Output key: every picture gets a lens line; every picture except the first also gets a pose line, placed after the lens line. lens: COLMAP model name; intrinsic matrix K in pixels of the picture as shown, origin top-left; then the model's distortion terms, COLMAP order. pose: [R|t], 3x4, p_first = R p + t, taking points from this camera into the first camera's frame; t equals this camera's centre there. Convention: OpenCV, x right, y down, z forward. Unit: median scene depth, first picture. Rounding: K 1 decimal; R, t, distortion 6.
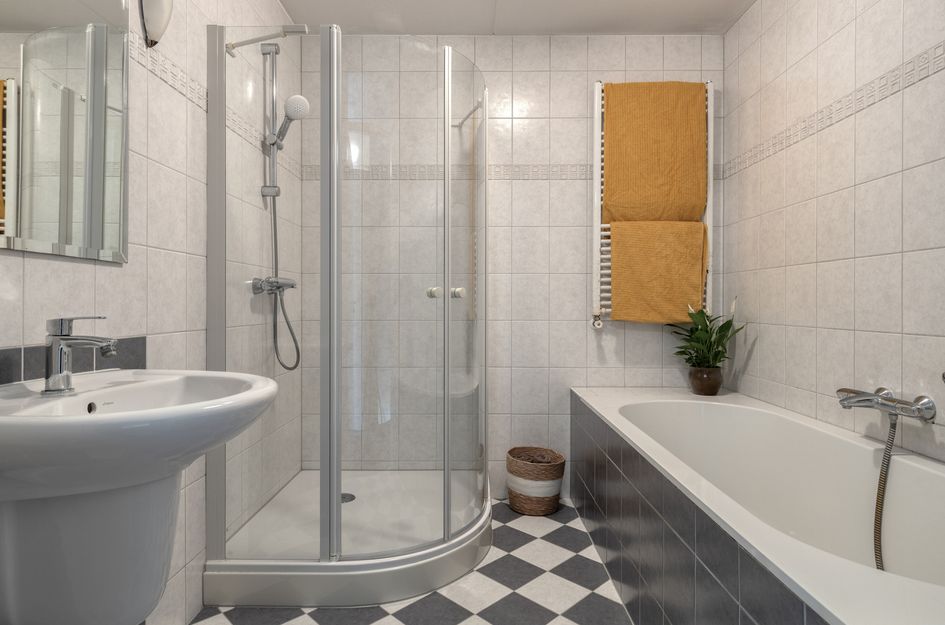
lens RADIAL K [[511.5, 0, 474.8], [0, 511.5, 307.0], [0, 0, 1]] dist [0.004506, -0.003055]
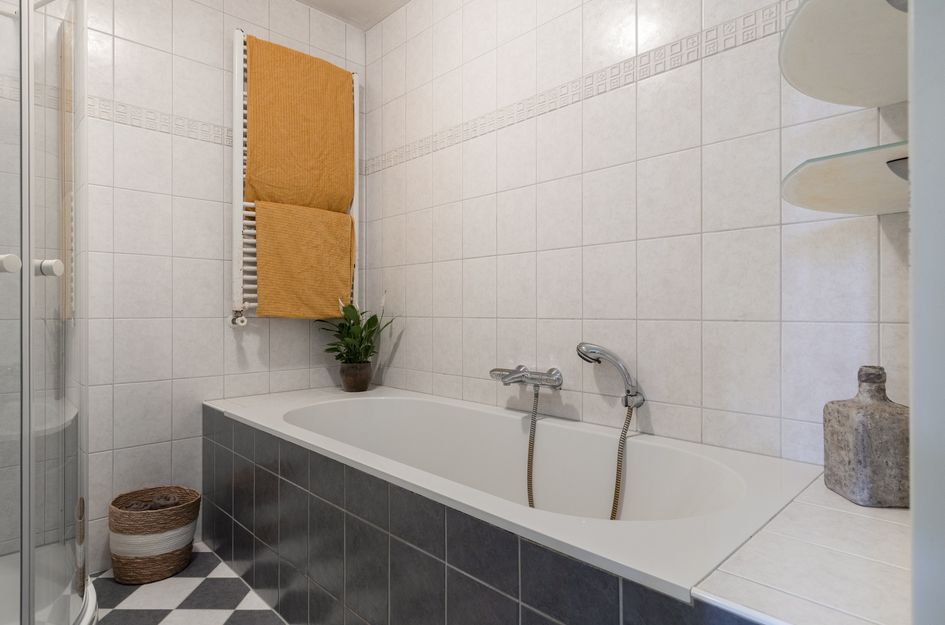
lens RADIAL K [[511.5, 0, 469.5], [0, 511.5, 310.8], [0, 0, 1]] dist [0.004506, -0.003055]
pose [[0.721074, -0.003196, 0.692850, -0.068198], [0.006621, 0.999975, -0.002277, 0.021208], [-0.692826, 0.006229, 0.721078, 0.144114]]
